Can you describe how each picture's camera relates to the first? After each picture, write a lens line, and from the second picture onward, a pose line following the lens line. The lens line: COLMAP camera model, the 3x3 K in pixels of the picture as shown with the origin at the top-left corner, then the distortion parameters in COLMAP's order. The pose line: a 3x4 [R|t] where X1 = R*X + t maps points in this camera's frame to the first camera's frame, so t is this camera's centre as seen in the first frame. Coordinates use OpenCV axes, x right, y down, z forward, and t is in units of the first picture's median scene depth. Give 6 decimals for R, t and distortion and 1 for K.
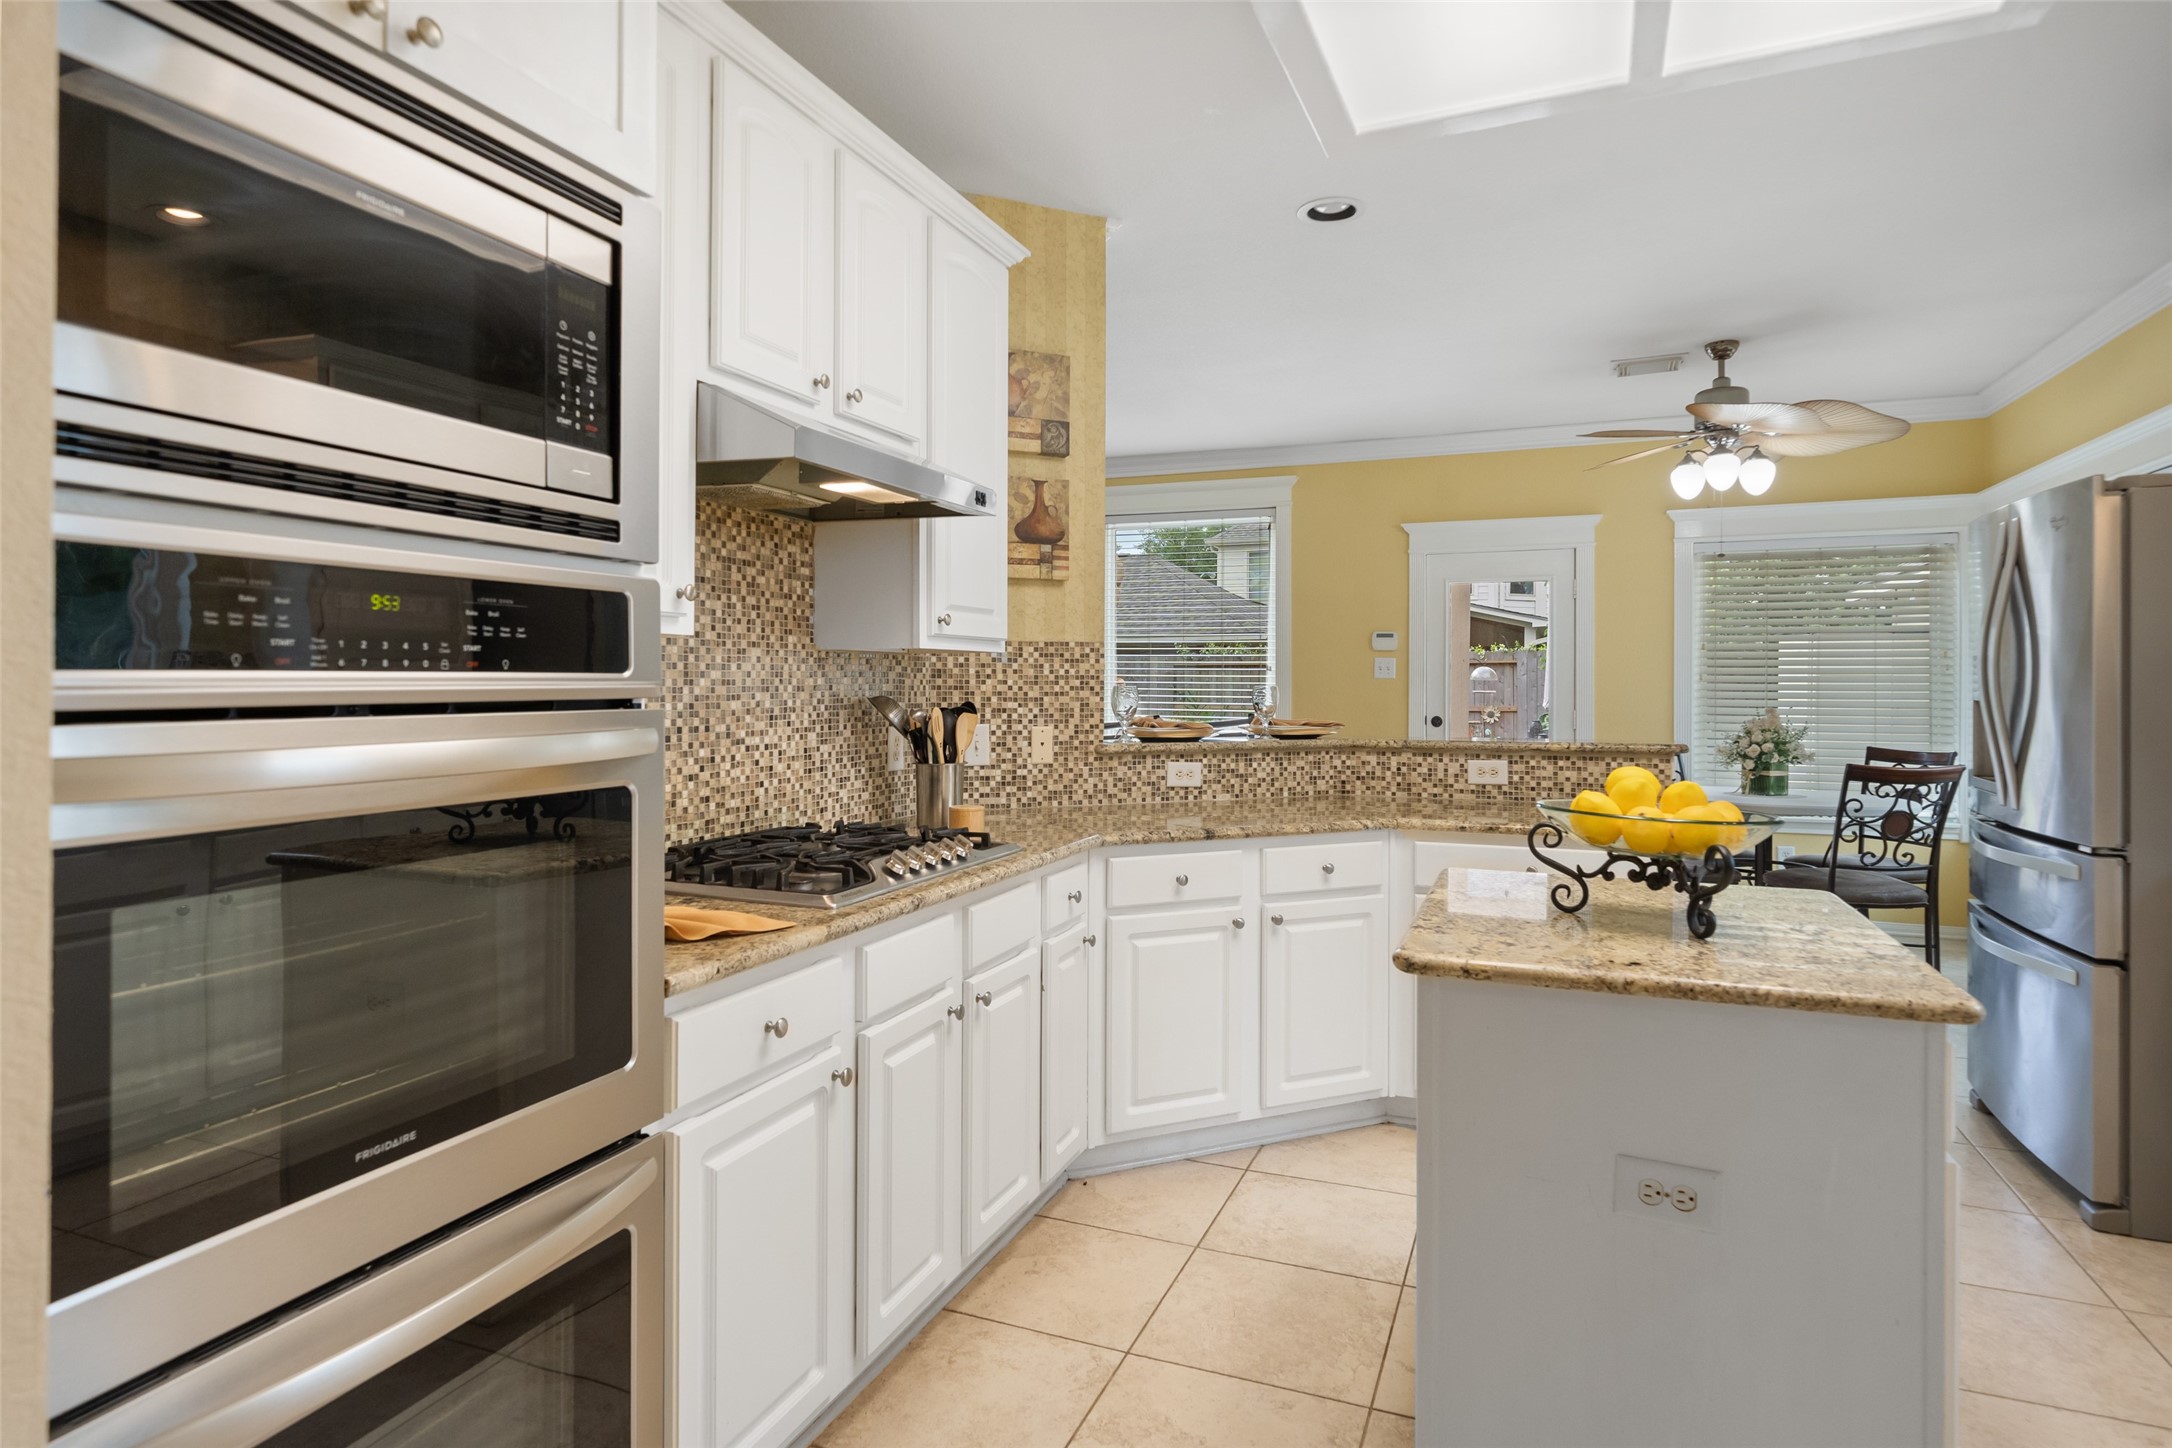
lens RADIAL K [[1167.0, 0, 1088.0], [0, 1167.0, 693.6], [0, 0, 1]] dist [0.005839, 0.001403]
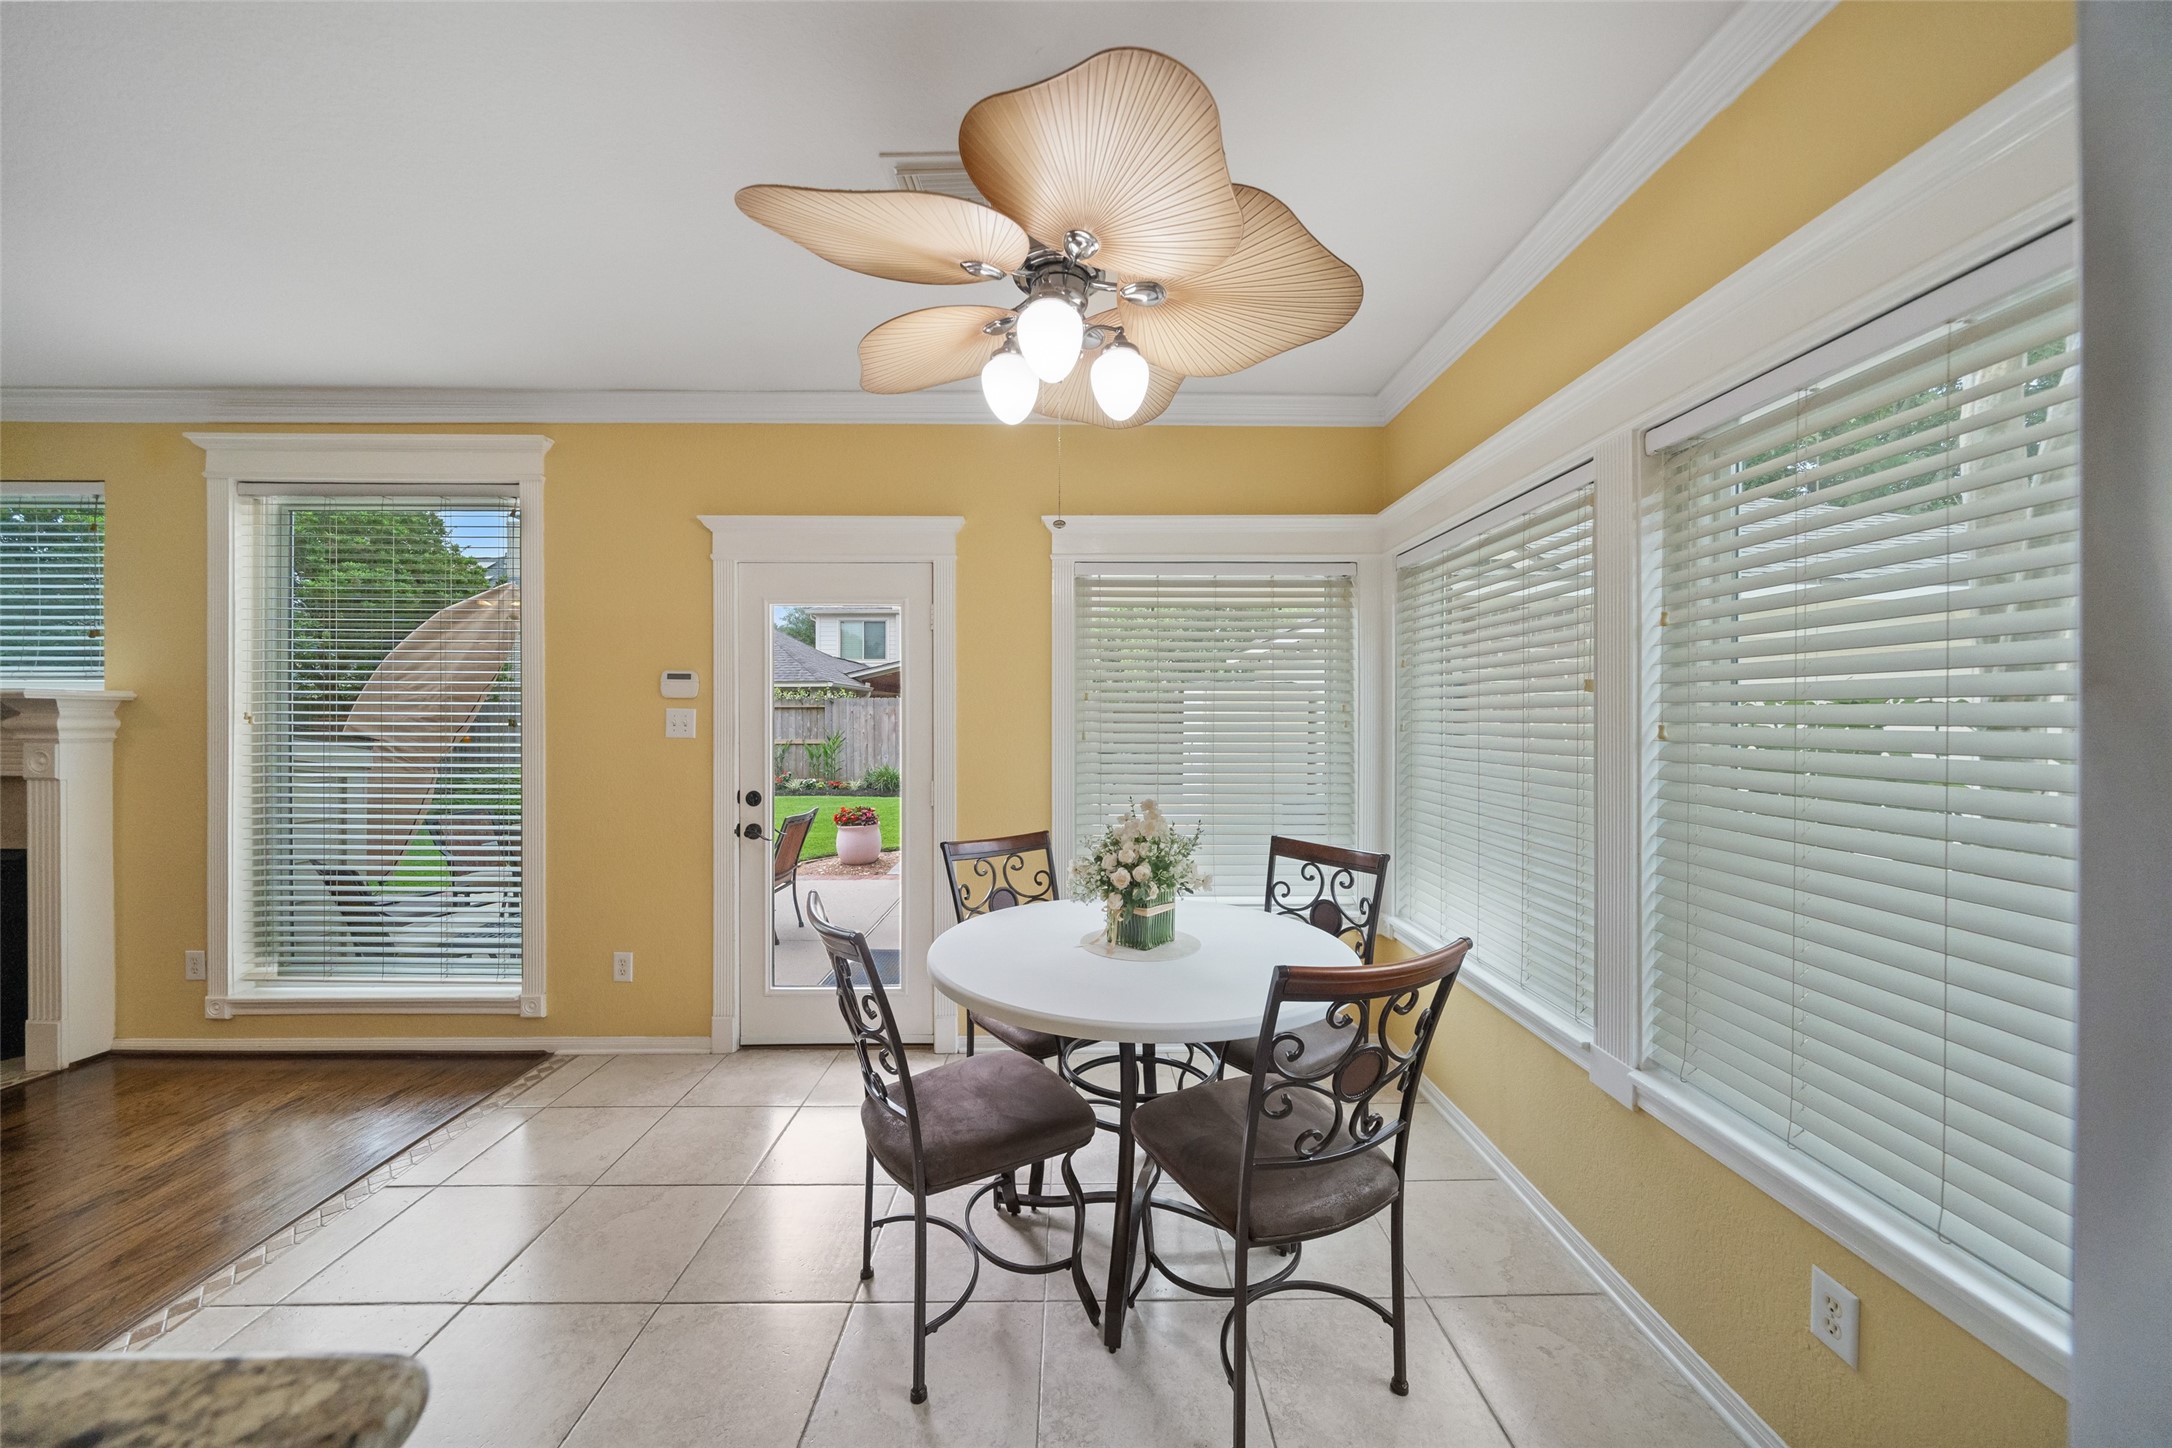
lens RADIAL K [[763.6, 0, 1086.0], [0, 763.6, 724.0], [0, 0, 1]] dist [-0.000367, 0.000013]
pose [[0.922369, -0.004176, 0.386288, 0.405538], [0.004581, 0.999990, -0.000126, -0.027203], [-0.386284, 0.001886, 0.922378, 0.655098]]
